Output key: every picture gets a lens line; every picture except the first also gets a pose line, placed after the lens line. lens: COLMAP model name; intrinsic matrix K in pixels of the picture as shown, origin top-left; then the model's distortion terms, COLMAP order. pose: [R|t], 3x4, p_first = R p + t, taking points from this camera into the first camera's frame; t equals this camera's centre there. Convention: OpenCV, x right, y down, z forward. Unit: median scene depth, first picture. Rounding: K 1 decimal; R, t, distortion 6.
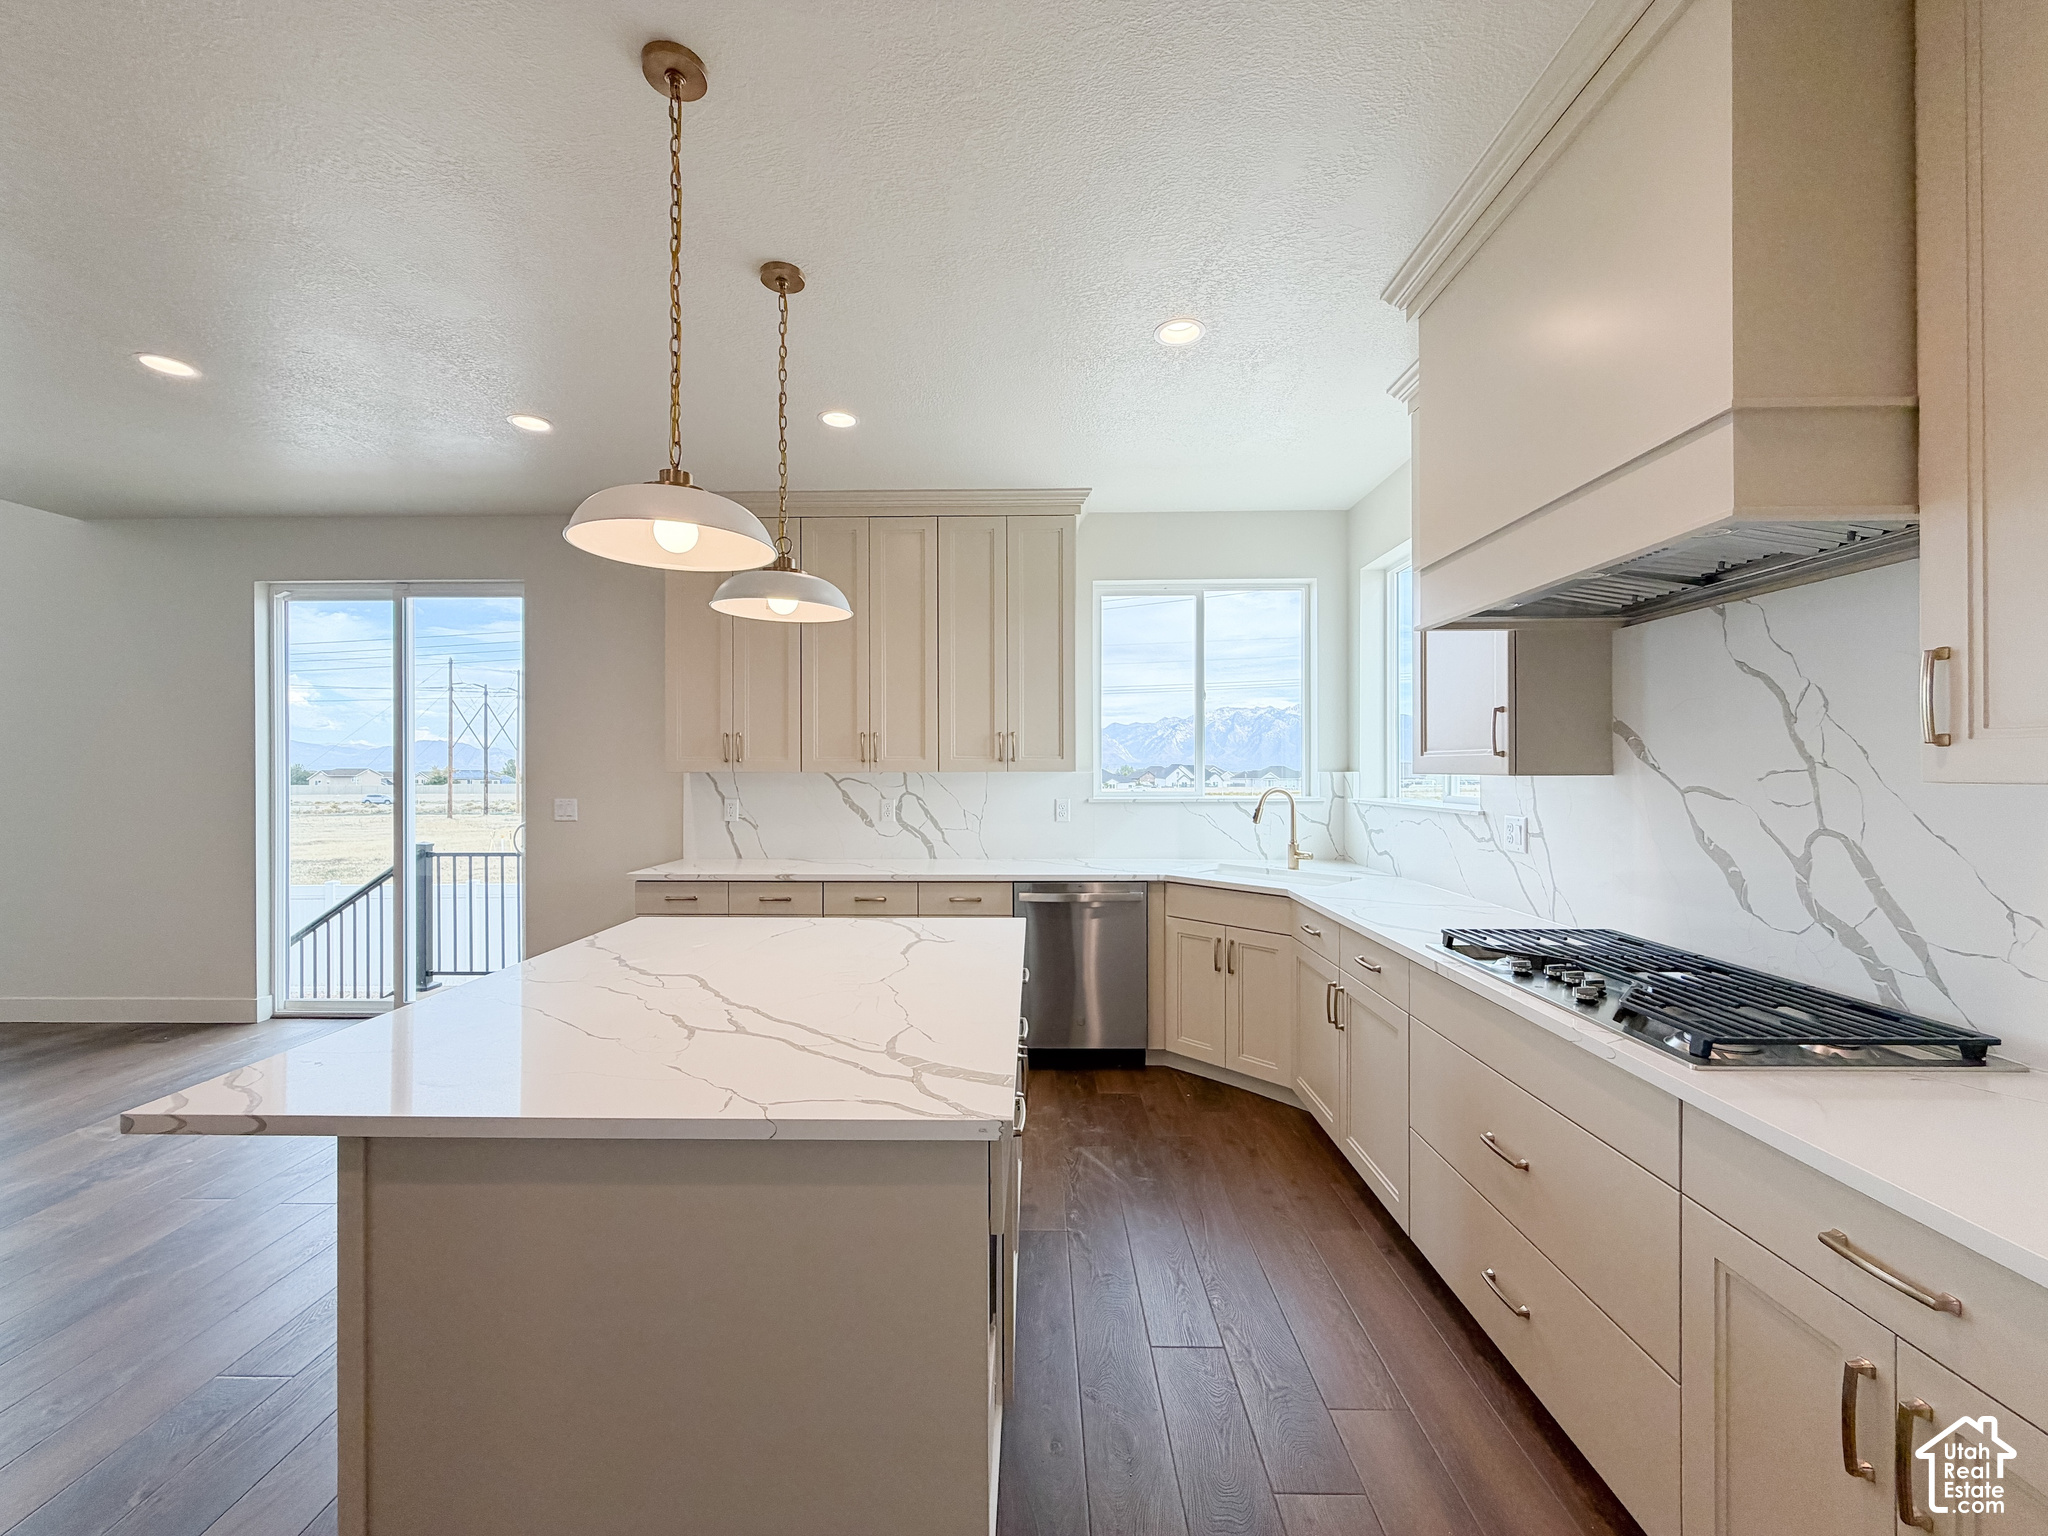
lens RADIAL K [[809.9, 0, 1024.0], [0, 809.9, 768.0], [0, 0, 1]] dist [-0.001019, -0.000096]
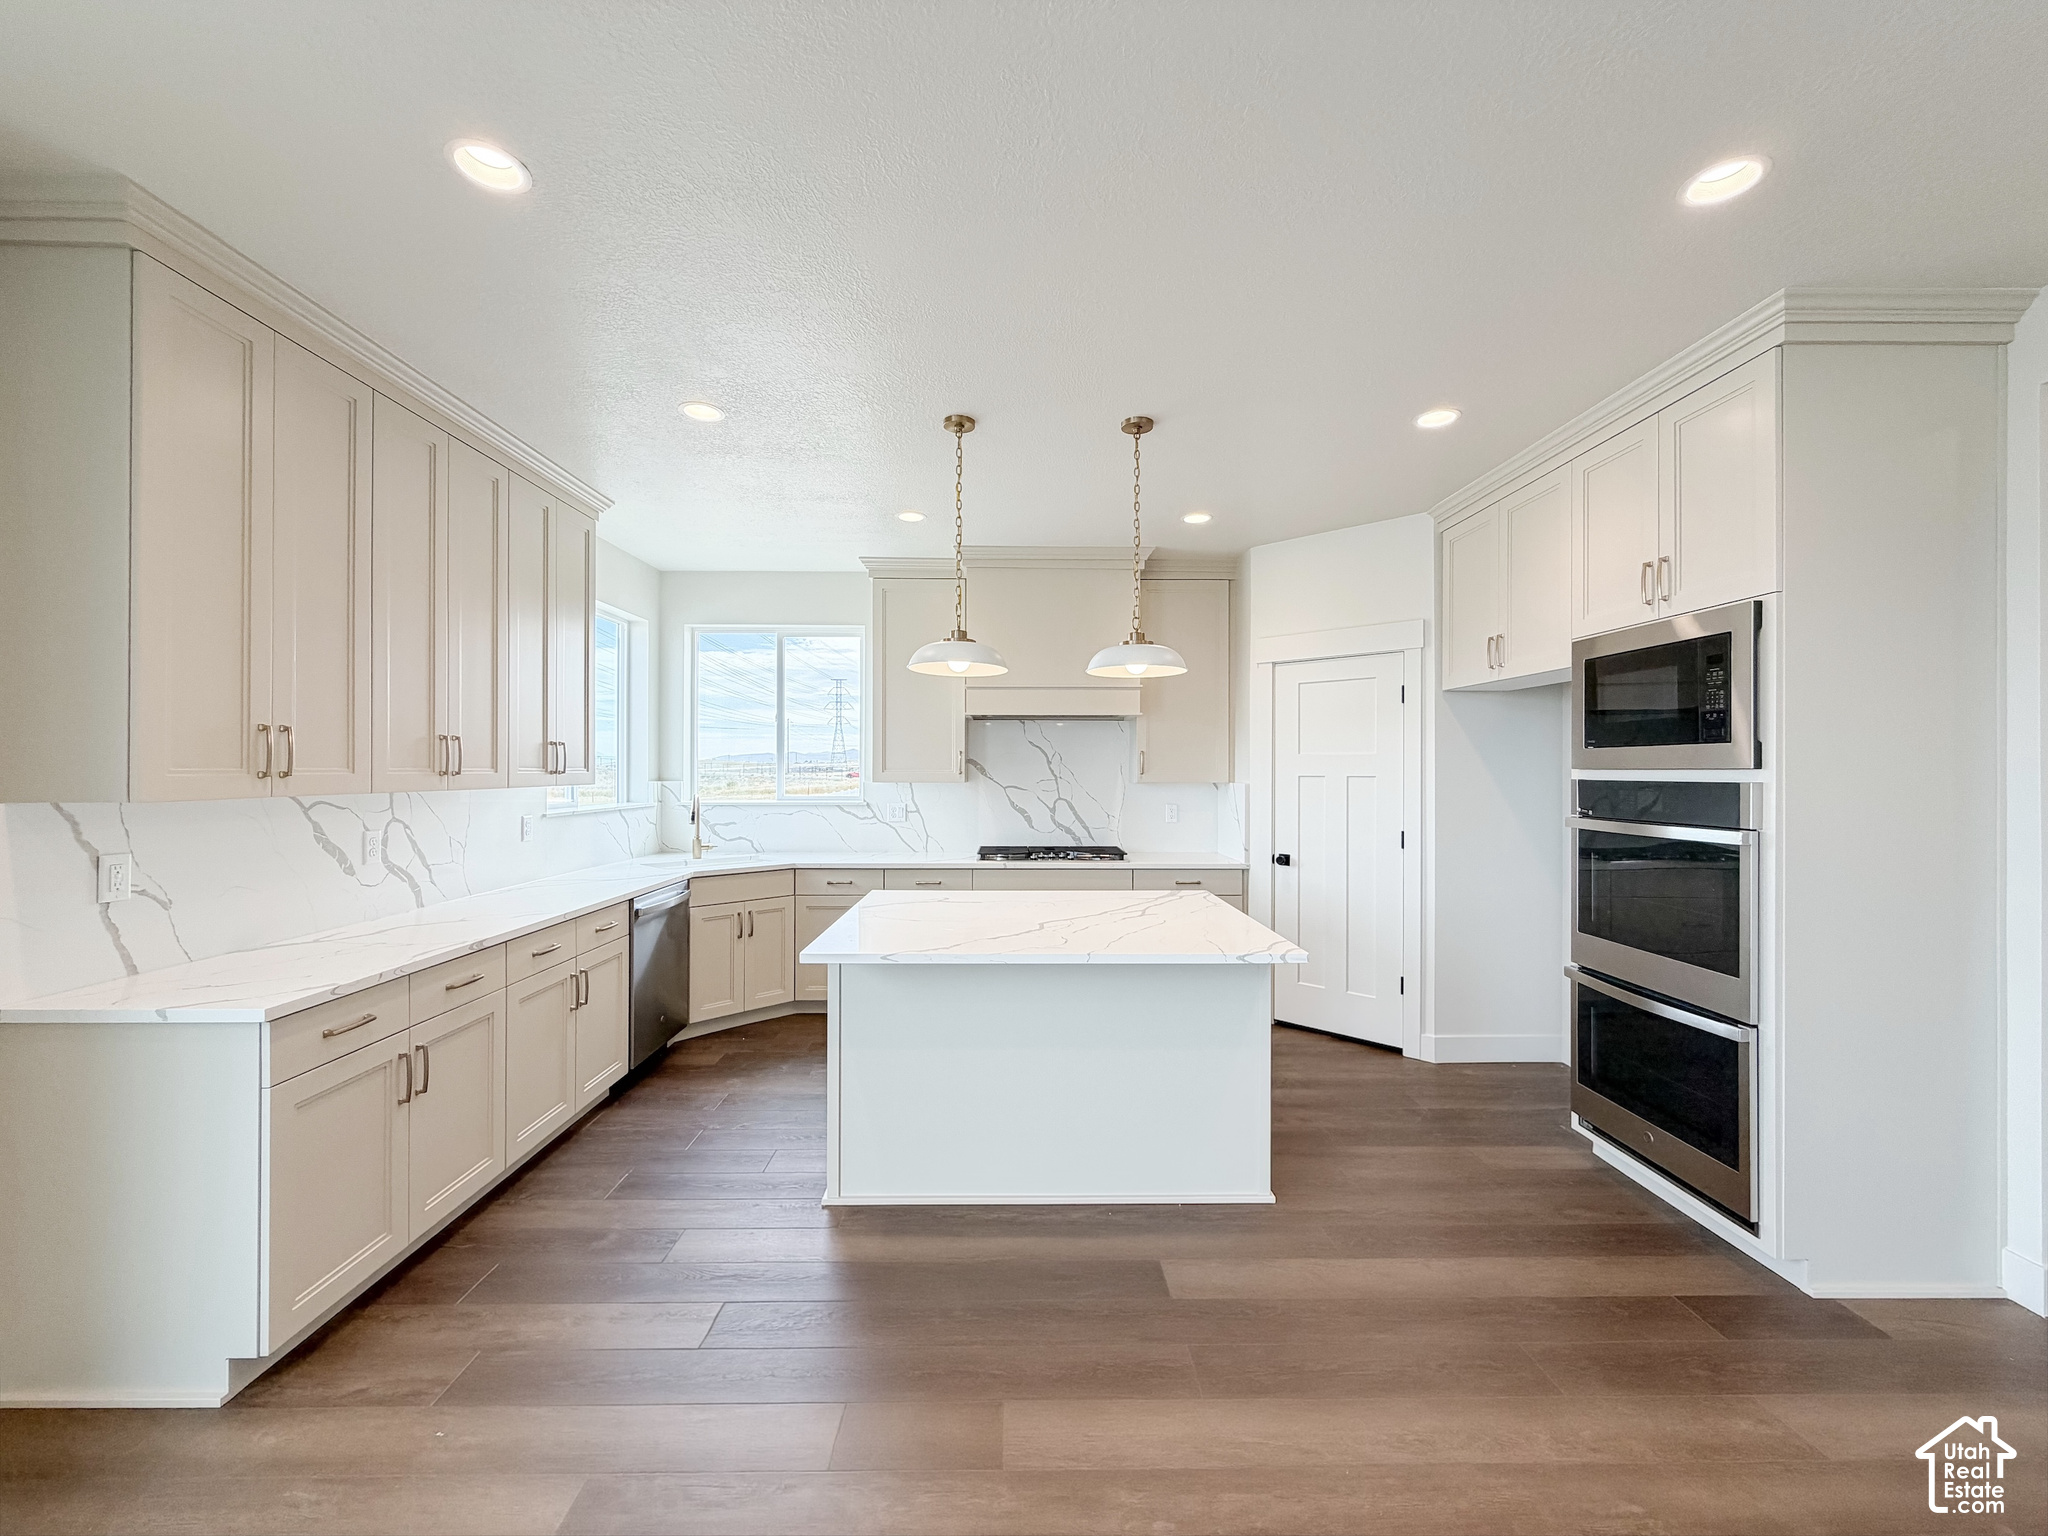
lens RADIAL K [[816.1, 0, 1020.4], [0, 816.1, 766.2], [0, 0, 1]] dist [0.000495, -0.000004]
pose [[-0.026299, 0.005364, 0.999640, -1.031346], [-0.002149, 0.999983, -0.005422, -0.015184], [-0.999652, -0.002291, -0.026287, 0.572122]]
